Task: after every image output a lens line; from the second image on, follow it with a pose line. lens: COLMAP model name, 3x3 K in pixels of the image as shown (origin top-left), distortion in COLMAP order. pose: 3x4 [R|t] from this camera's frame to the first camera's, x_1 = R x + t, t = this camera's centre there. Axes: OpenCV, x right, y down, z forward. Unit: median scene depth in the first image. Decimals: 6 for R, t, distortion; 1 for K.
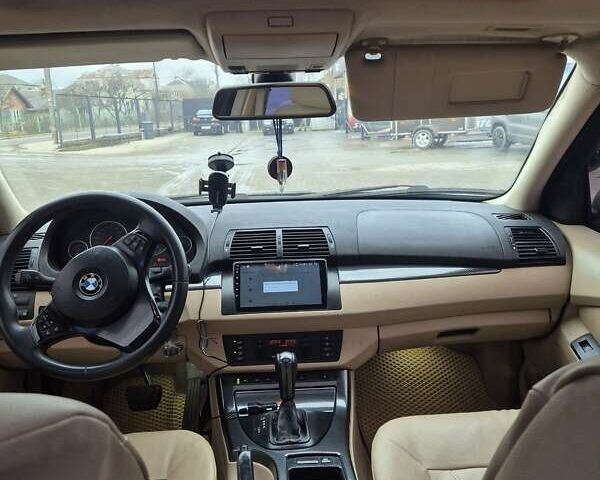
lens RADIAL K [[531.6, 0, 291.1], [0, 531.6, 234.0], [0, 0, 1]] dist [0.090710, -0.086407]
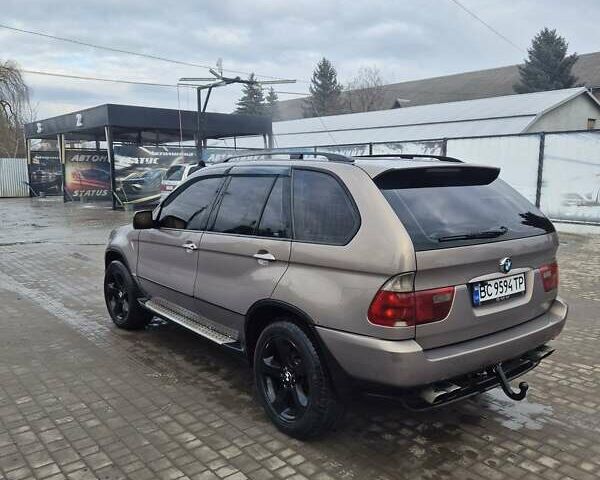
lens RADIAL K [[531.6, 0, 300.1], [0, 531.6, 236.5], [0, 0, 1]] dist [0.090710, -0.086407]
pose [[0.778603, -0.030121, 0.626794, -4.017112], [0.105704, 0.990870, -0.083688, -0.483329], [-0.618550, 0.131414, 0.774678, 2.238542]]
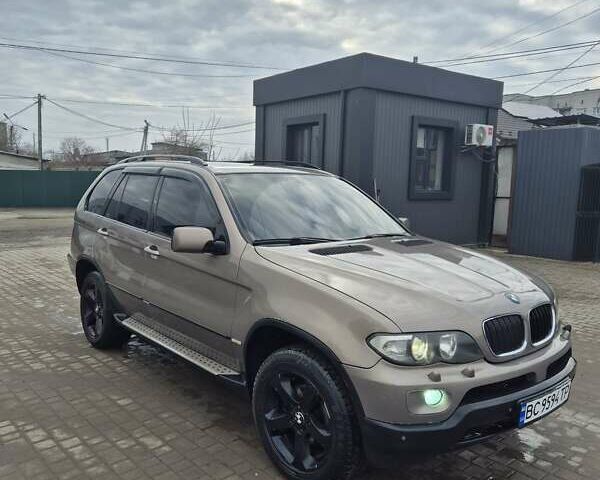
lens RADIAL K [[531.6, 0, 294.7], [0, 531.6, 242.1], [0, 0, 1]] dist [0.090710, -0.086407]
pose [[-0.756791, 0.101361, -0.645750, 1.438594], [-0.141931, 0.938853, 0.313705, -2.351763], [0.638062, 0.329061, -0.696129, 9.311292]]
